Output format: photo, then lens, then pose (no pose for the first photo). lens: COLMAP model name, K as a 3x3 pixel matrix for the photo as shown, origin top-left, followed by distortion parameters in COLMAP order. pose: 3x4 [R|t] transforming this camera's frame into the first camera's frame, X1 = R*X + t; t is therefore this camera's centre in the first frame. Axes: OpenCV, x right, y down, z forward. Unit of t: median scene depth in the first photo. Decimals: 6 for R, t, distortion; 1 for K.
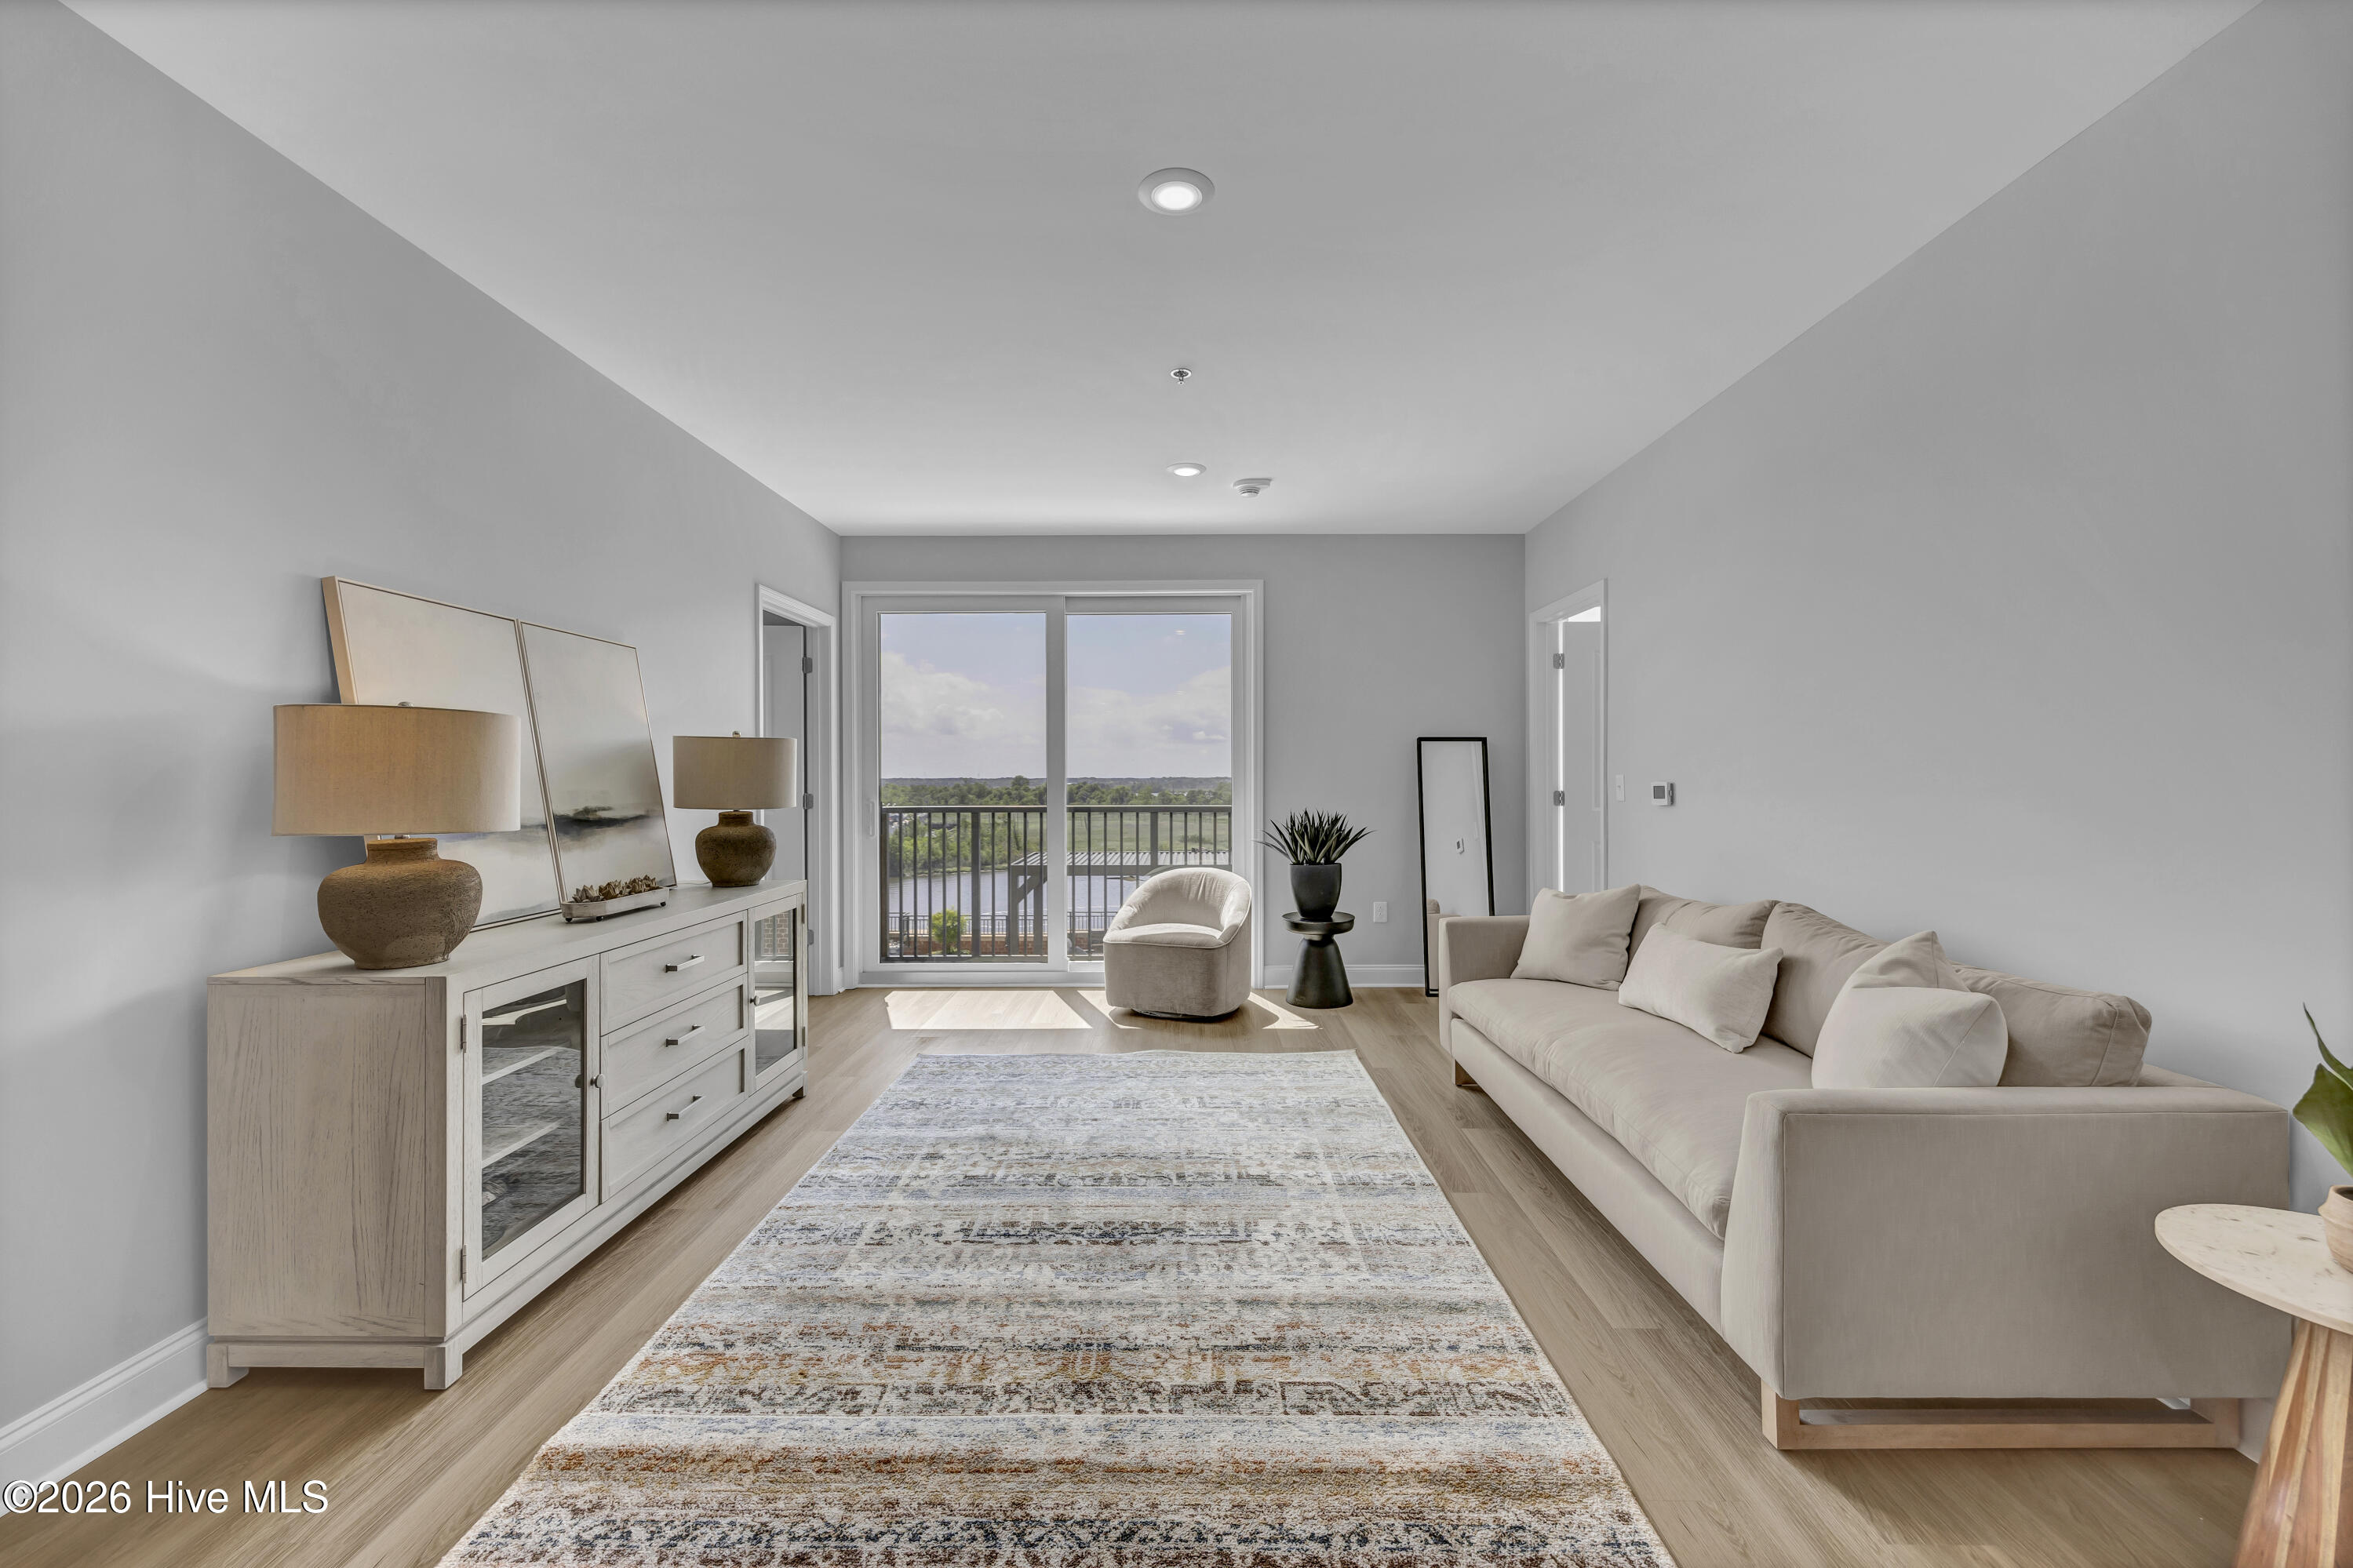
lens RADIAL K [[943.8, 0, 1176.5], [0, 943.8, 784.0], [0, 0, 1]] dist [0.002229, 0.000175]
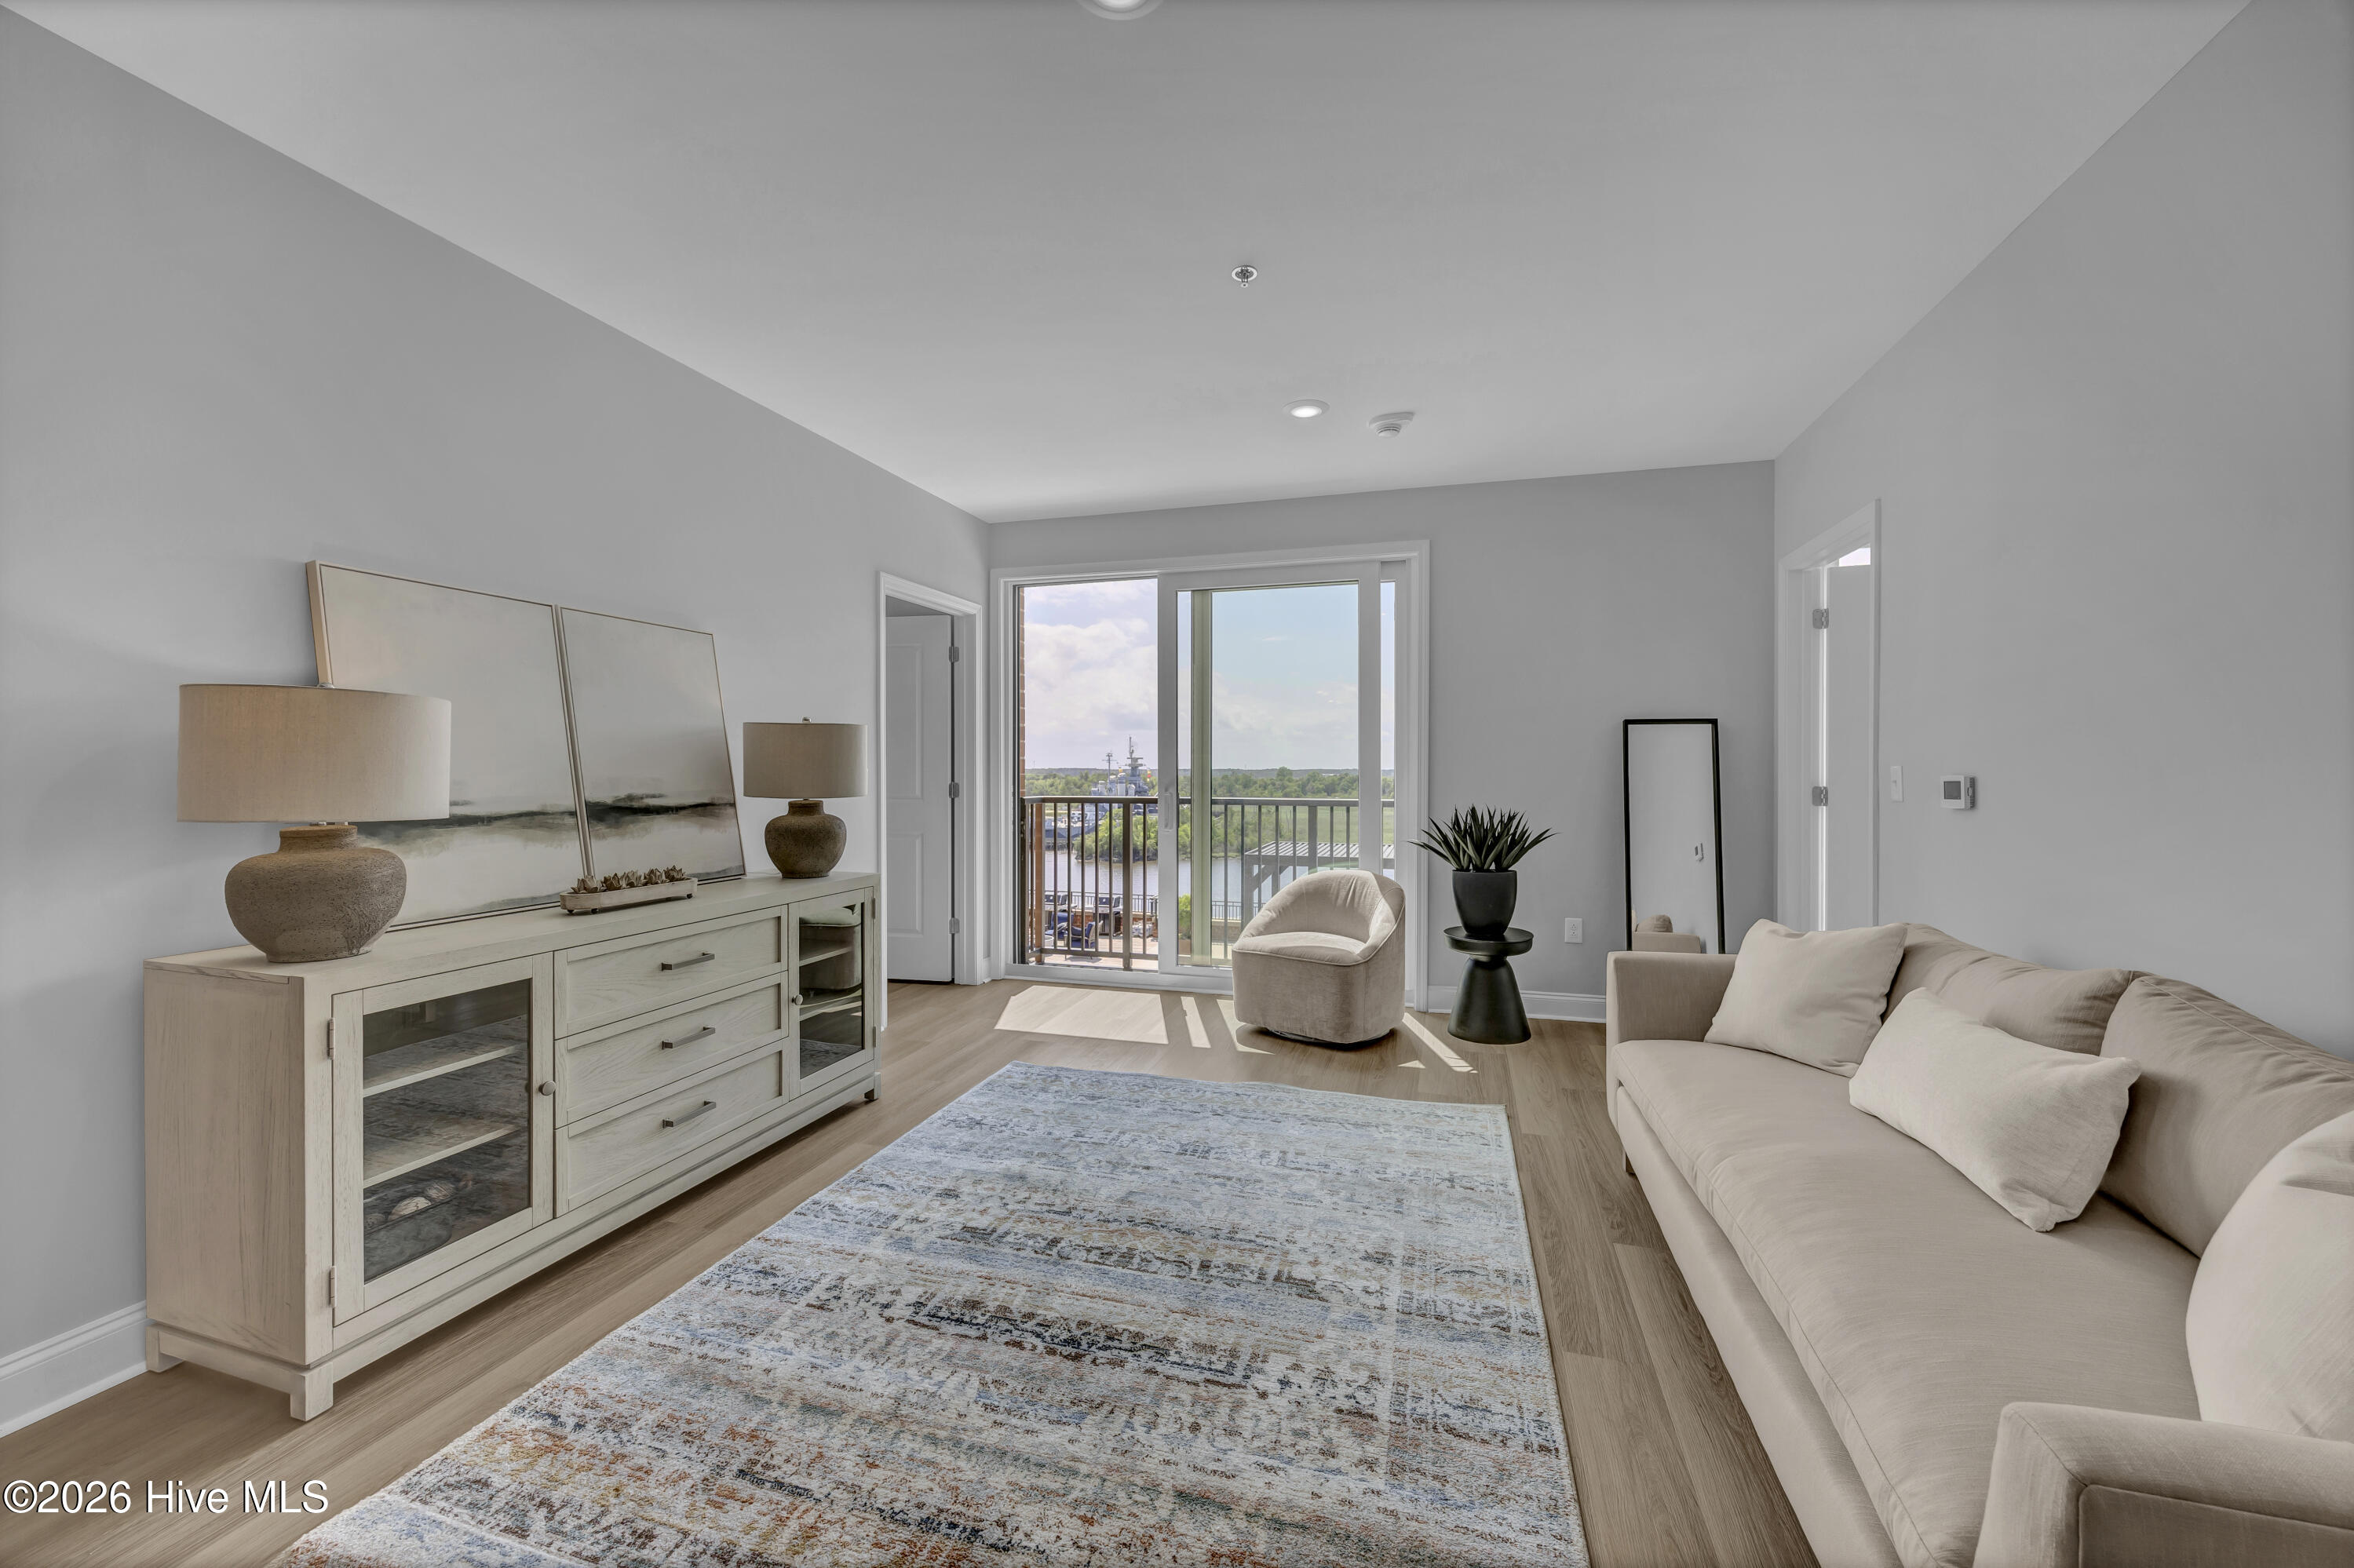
lens RADIAL K [[908.4, 0, 1177.8], [0, 908.4, 775.7], [0, 0, 1]] dist [-0.002563, -0.000314]
pose [[0.960837, 0.005977, -0.277048, 0.195401], [-0.005793, 0.999982, 0.001483, 0.000278], [0.277052, 0.000180, 0.960855, 0.259864]]
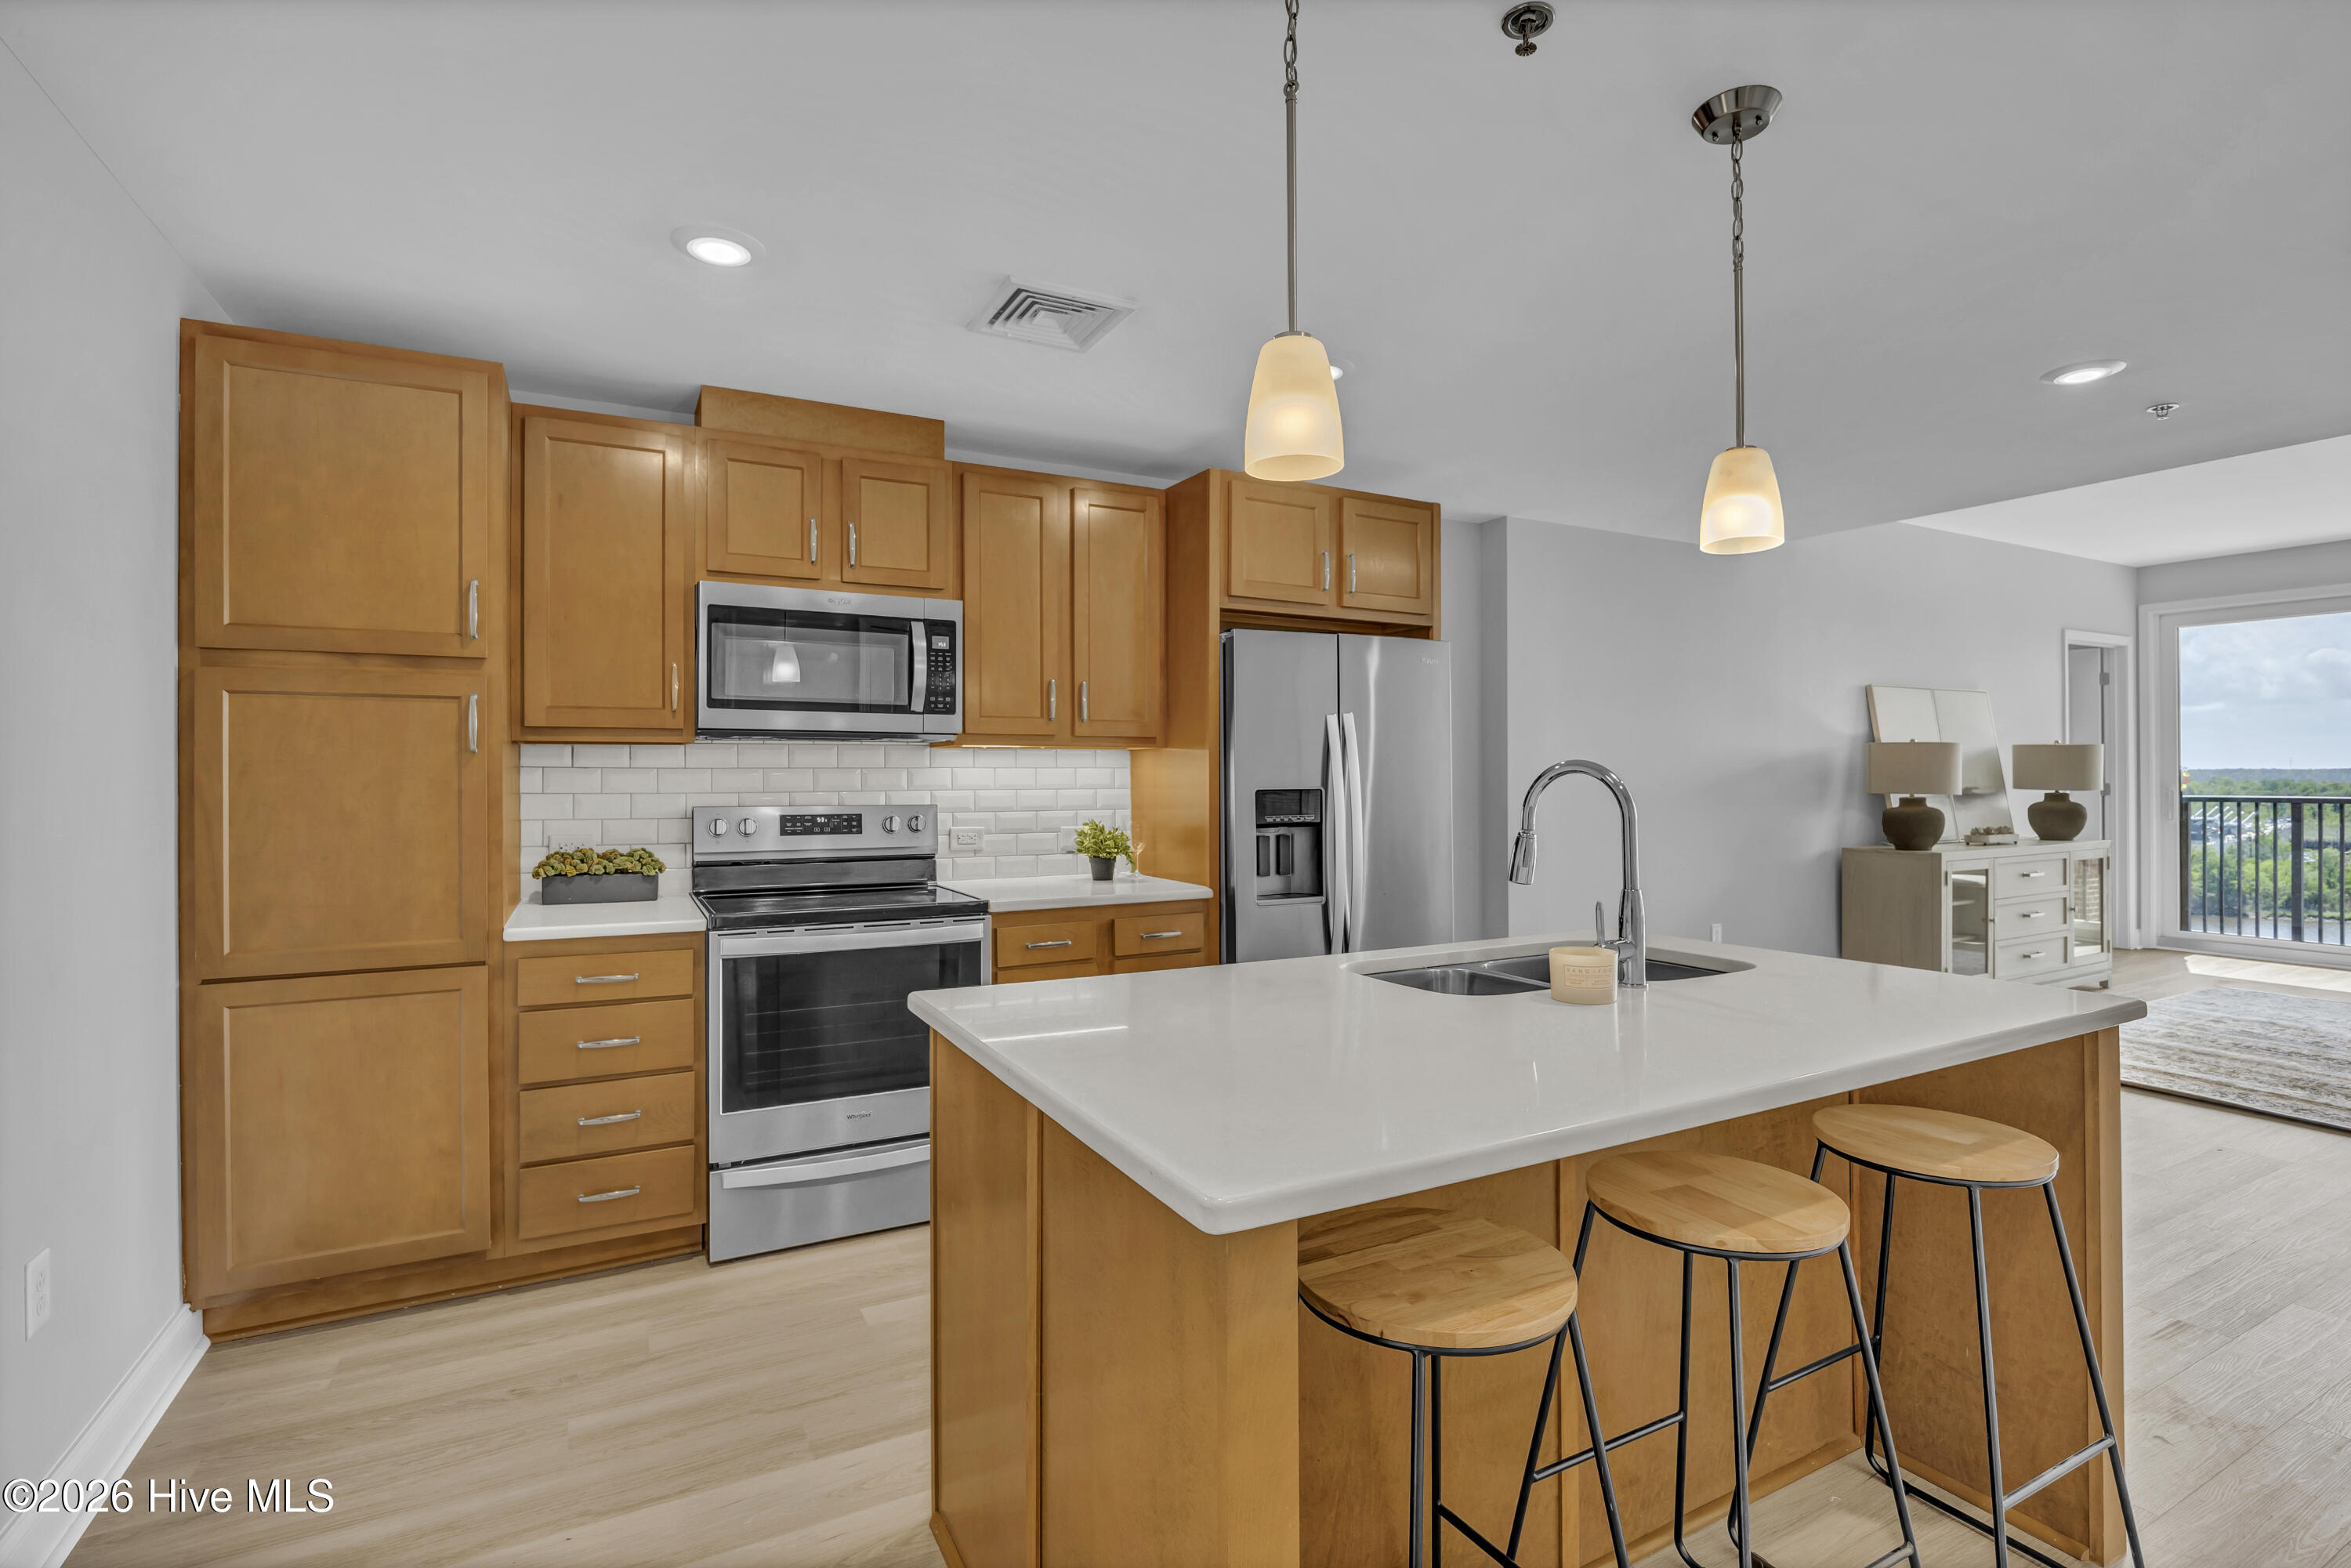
lens RADIAL K [[1083.8, 0, 1182.5], [0, 1083.8, 768.1], [0, 0, 1]] dist [-0.017627, -0.000295]
pose [[0.481161, -0.003250, -0.876626, 0.478074], [-0.002800, 0.999982, -0.005244, 0.003445], [0.876628, 0.004977, 0.481144, -1.372035]]
